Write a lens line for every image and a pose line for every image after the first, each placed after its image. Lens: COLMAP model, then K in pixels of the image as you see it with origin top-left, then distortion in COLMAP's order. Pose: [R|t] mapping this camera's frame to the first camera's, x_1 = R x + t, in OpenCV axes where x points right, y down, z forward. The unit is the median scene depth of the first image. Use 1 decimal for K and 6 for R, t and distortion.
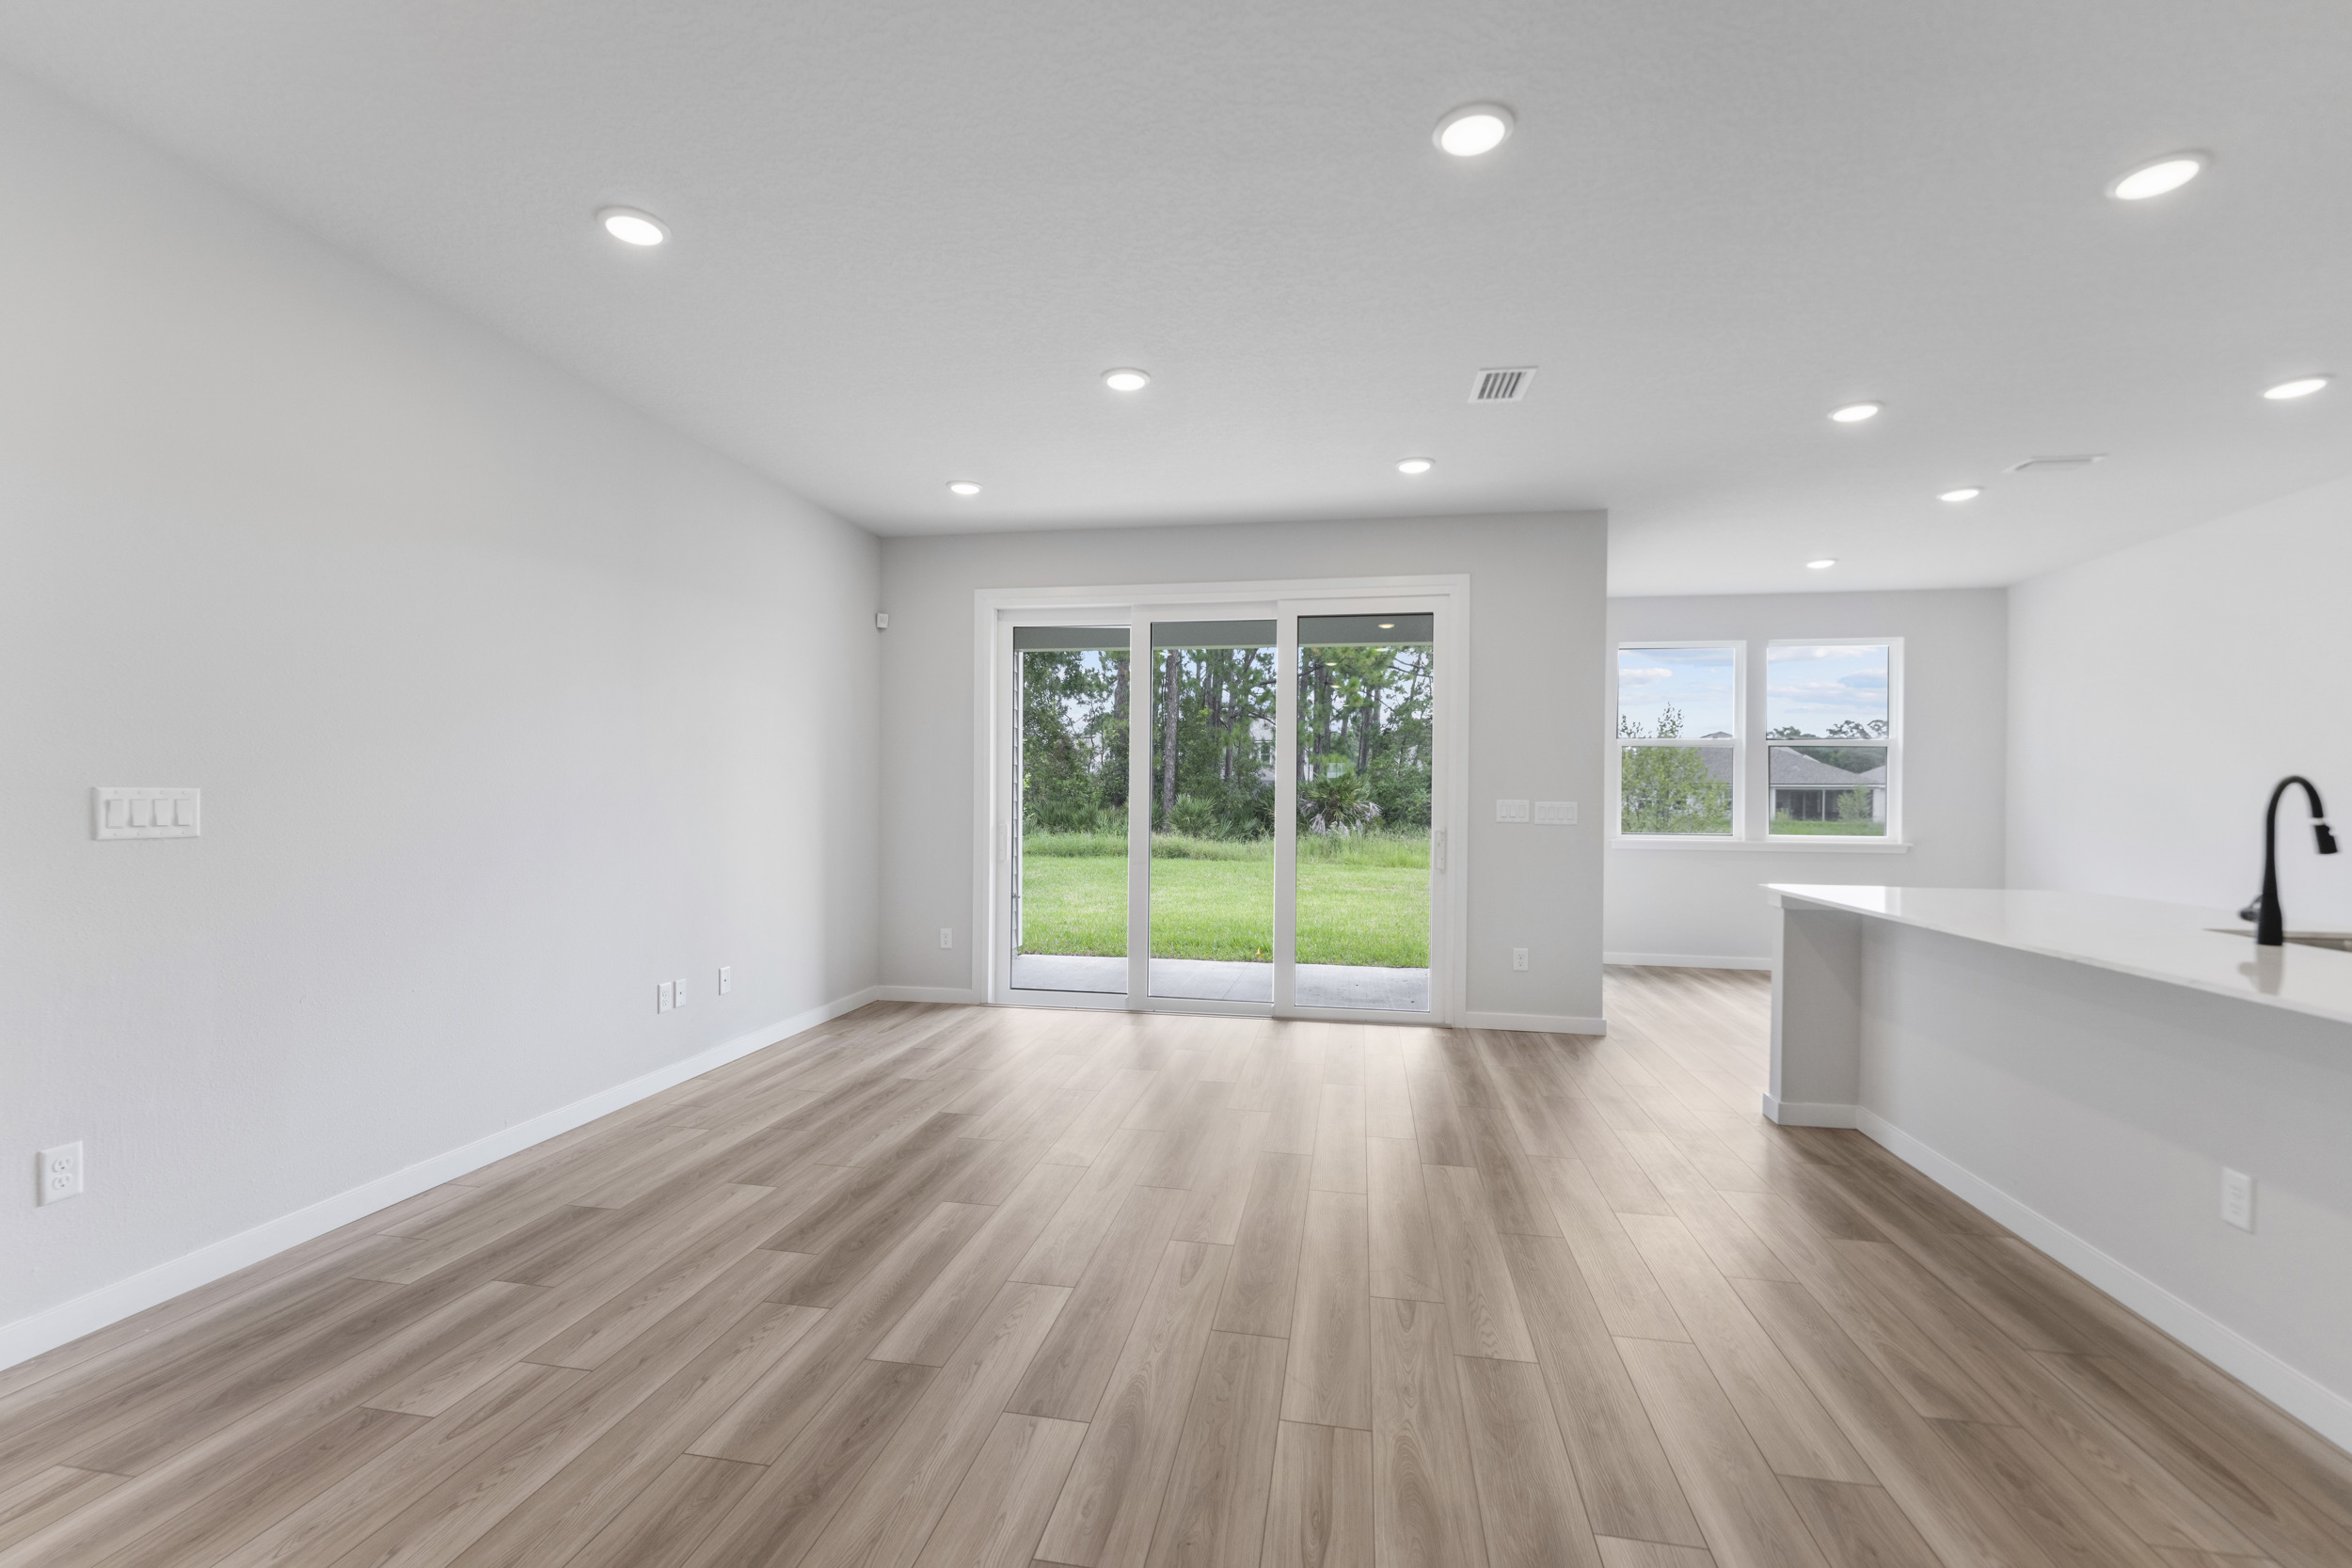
lens RADIAL K [[1045.4, 0, 1169.2], [0, 1045.4, 785.7], [0, 0, 1]] dist [0.003451, -0.001883]
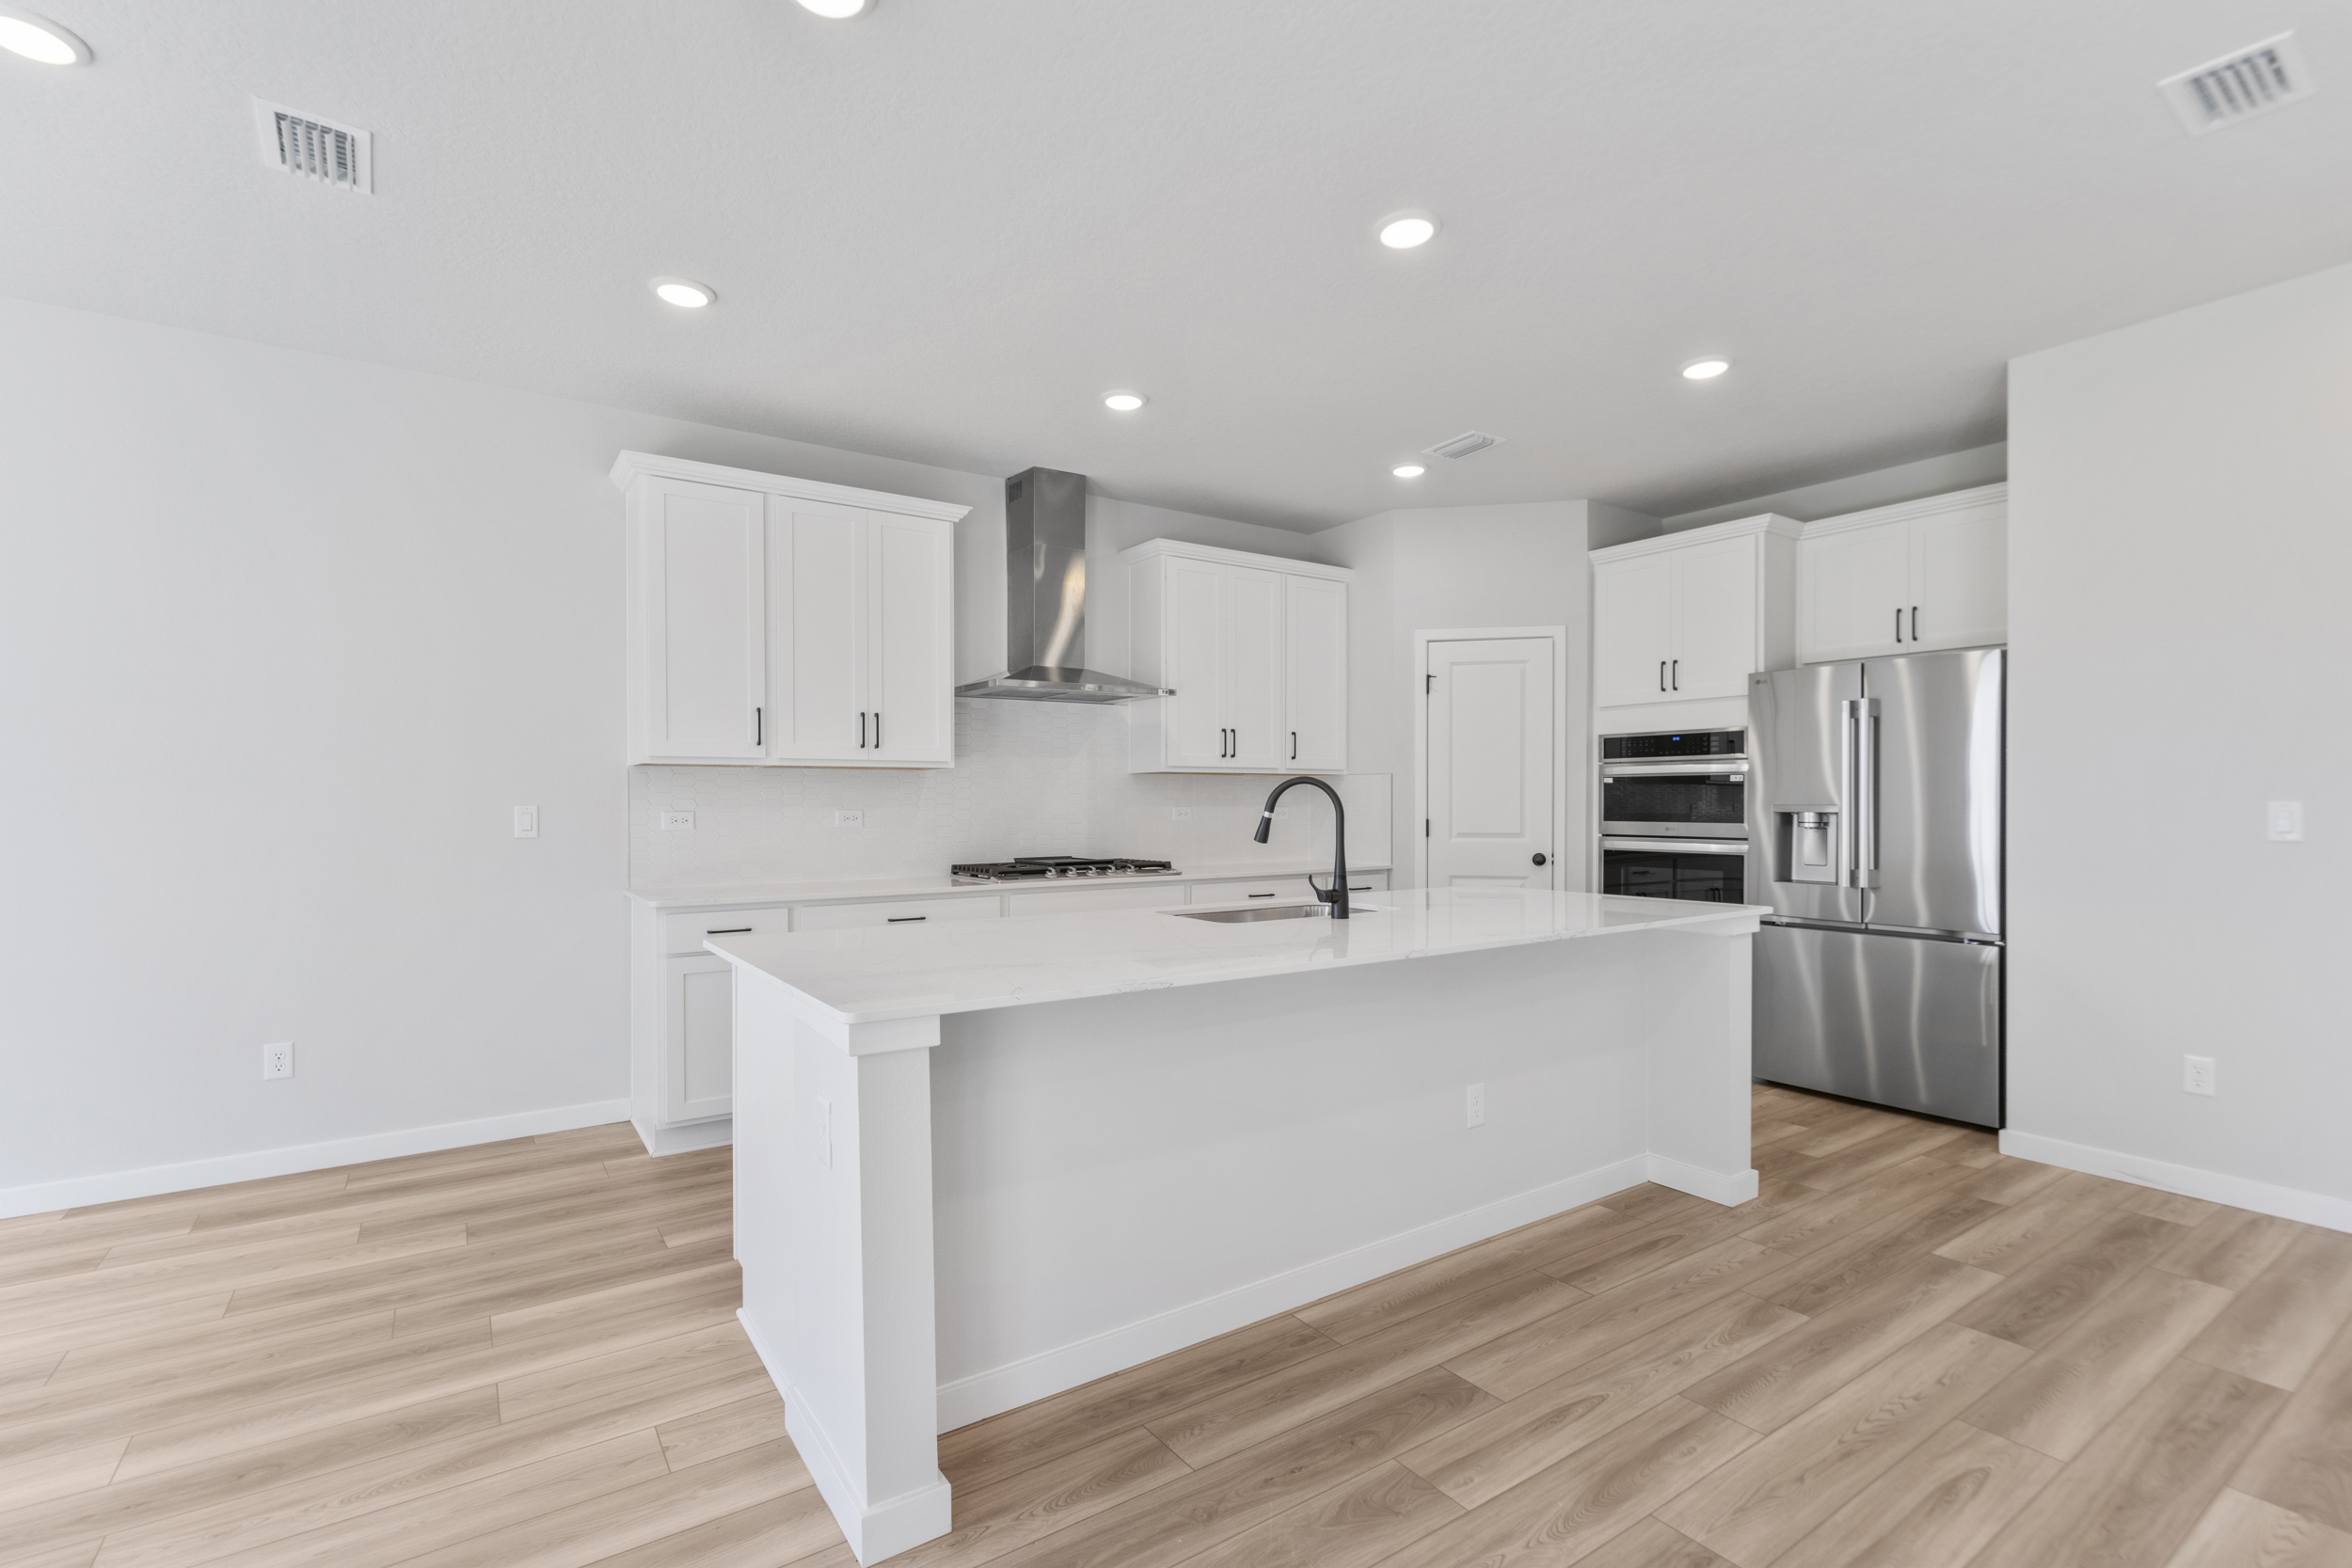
lens RADIAL K [[1071.7, 0, 1165.1], [0, 1071.7, 804.4], [0, 0, 1]] dist [-0.001371, 0.000144]
pose [[-0.702848, -0.007769, 0.711298, 0.234090], [-0.009642, 0.999953, 0.001394, 0.016202], [-0.711275, -0.005878, -0.702889, 1.485460]]
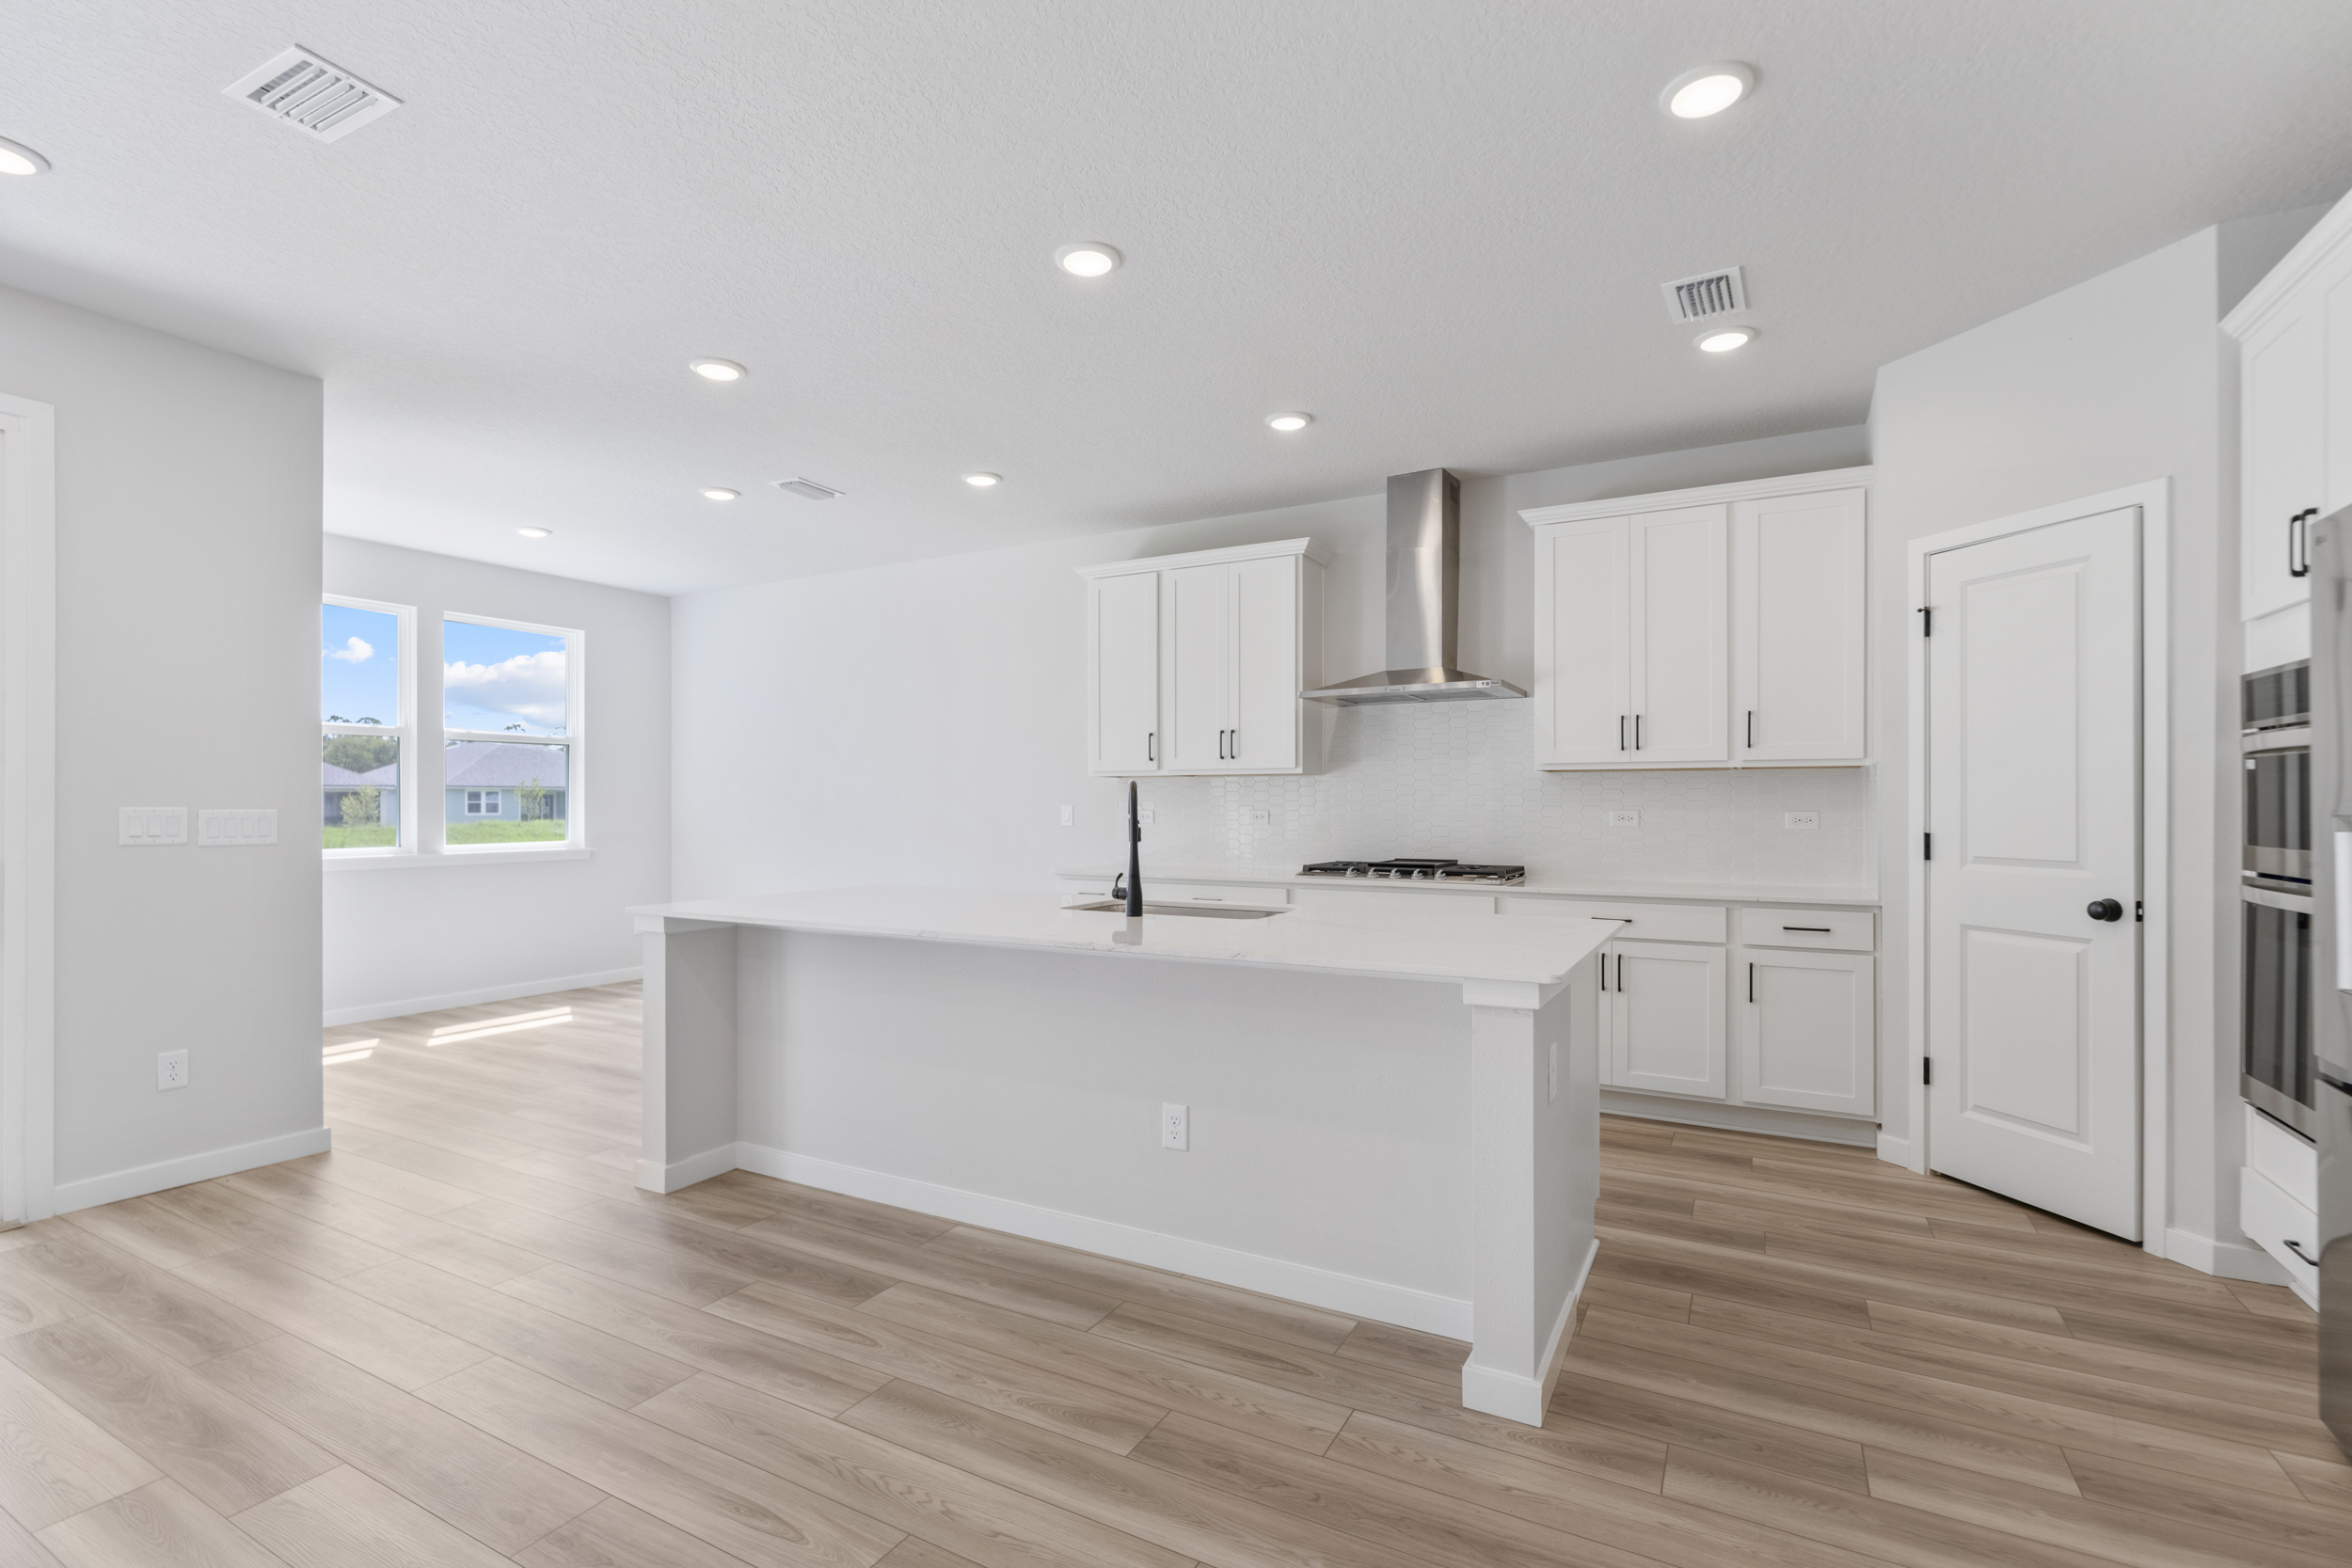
lens RADIAL K [[1071.7, 0, 1166.7], [0, 1071.7, 798.2], [0, 0, 1]] dist [-0.001371, 0.000144]
pose [[0.318422, -0.004052, 0.947940, -0.115065], [-0.005828, 0.999964, 0.006232, 0.001438], [-0.947931, -0.007509, 0.318387, 0.413596]]
